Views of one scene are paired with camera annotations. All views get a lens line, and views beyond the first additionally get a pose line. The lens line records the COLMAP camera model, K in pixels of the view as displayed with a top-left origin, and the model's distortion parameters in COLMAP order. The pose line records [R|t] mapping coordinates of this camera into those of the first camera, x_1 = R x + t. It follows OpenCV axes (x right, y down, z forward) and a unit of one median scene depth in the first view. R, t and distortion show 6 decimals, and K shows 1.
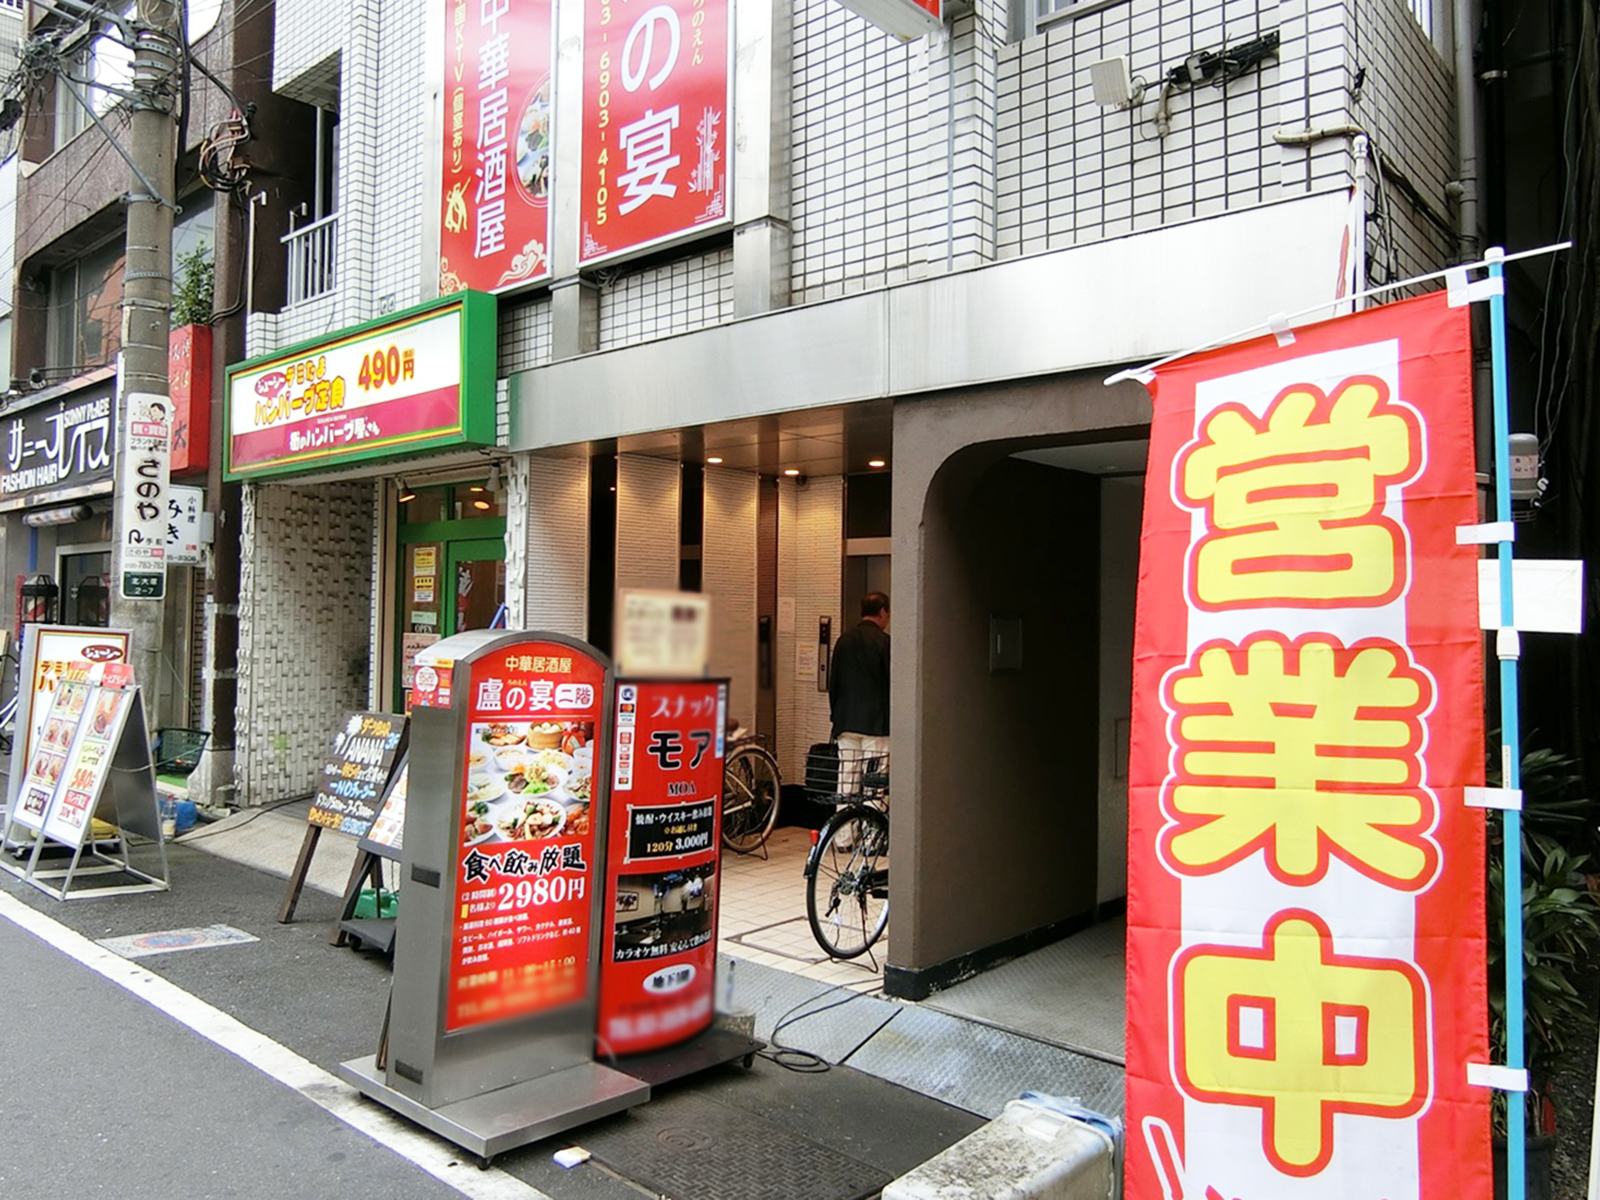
lens RADIAL K [[1175.0, 0, 801.2], [0, 1175.0, 597.3], [0, 0, 1]] dist [-0.009348, -0.001112]
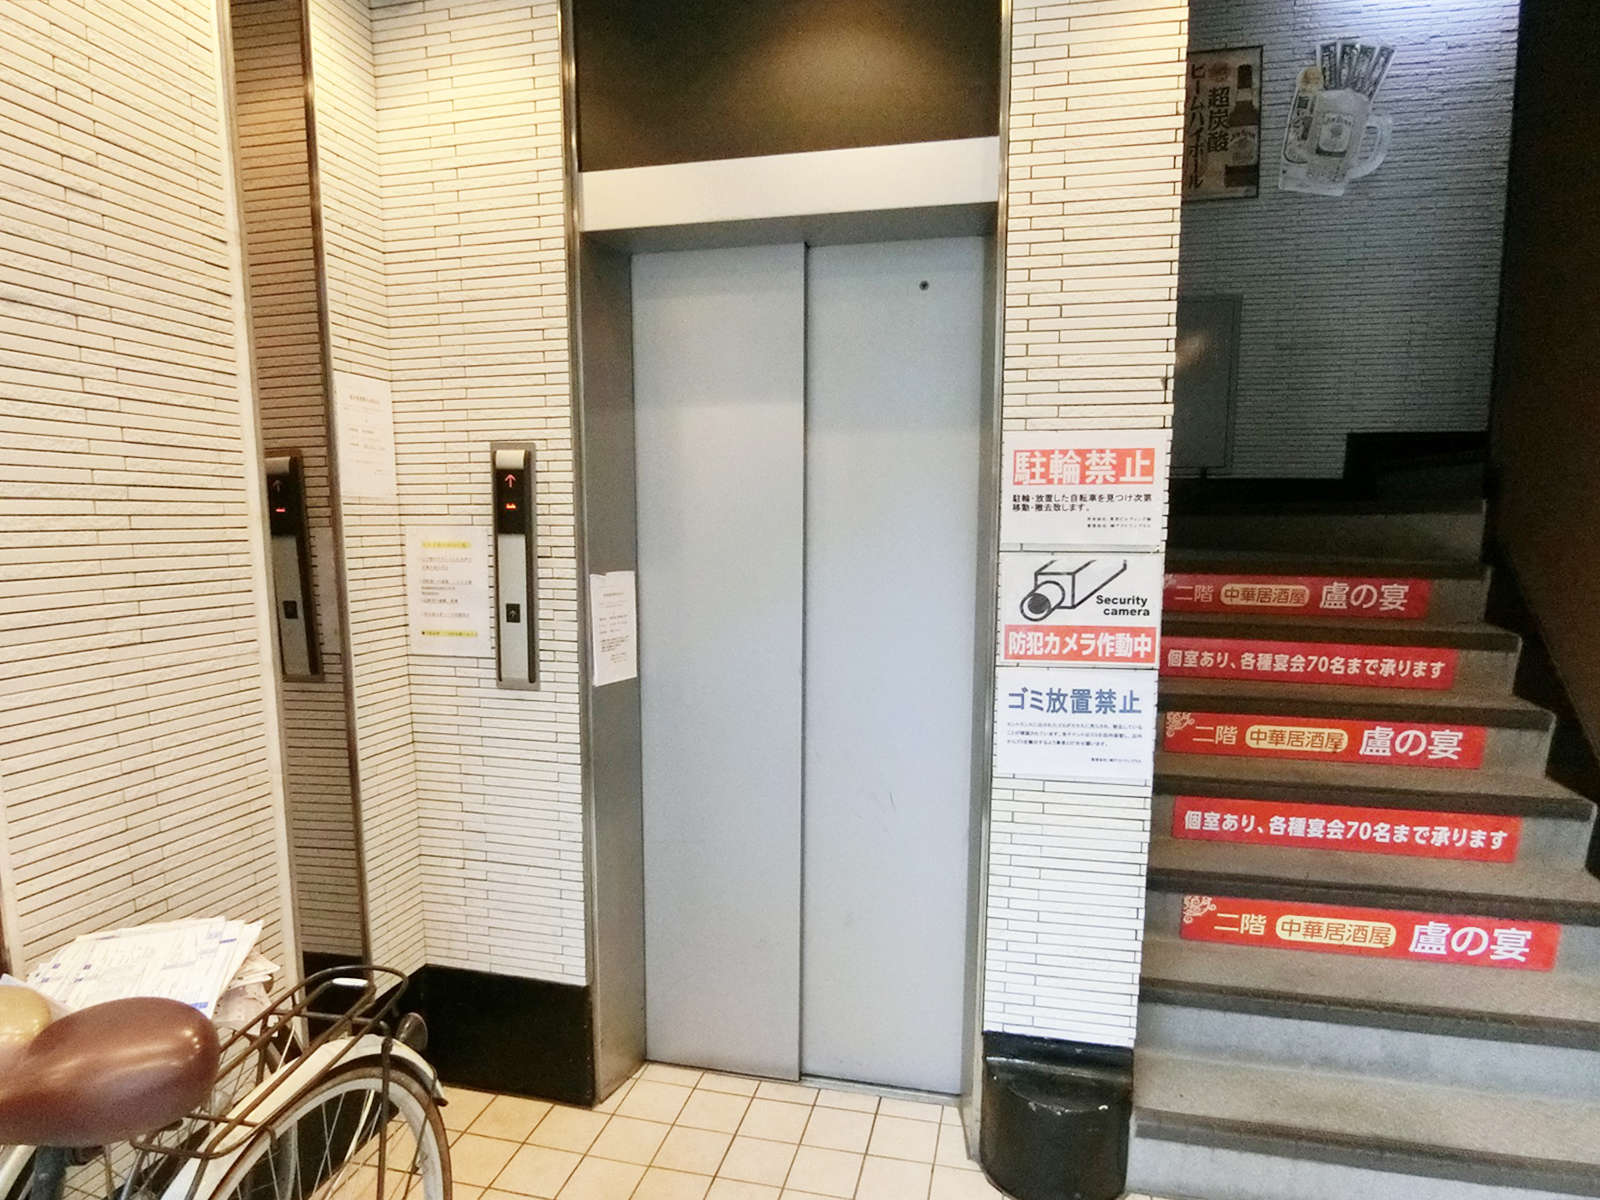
lens RADIAL K [[958.9, 0, 791.2], [0, 958.9, 670.4], [0, 0, 1]] dist [-0.037617, 0.001446]
pose [[0.881181, -0.086533, 0.464793, -0.047799], [0.005111, 0.984794, 0.173653, 0.043308], [-0.472752, -0.150644, 0.868223, 1.031176]]
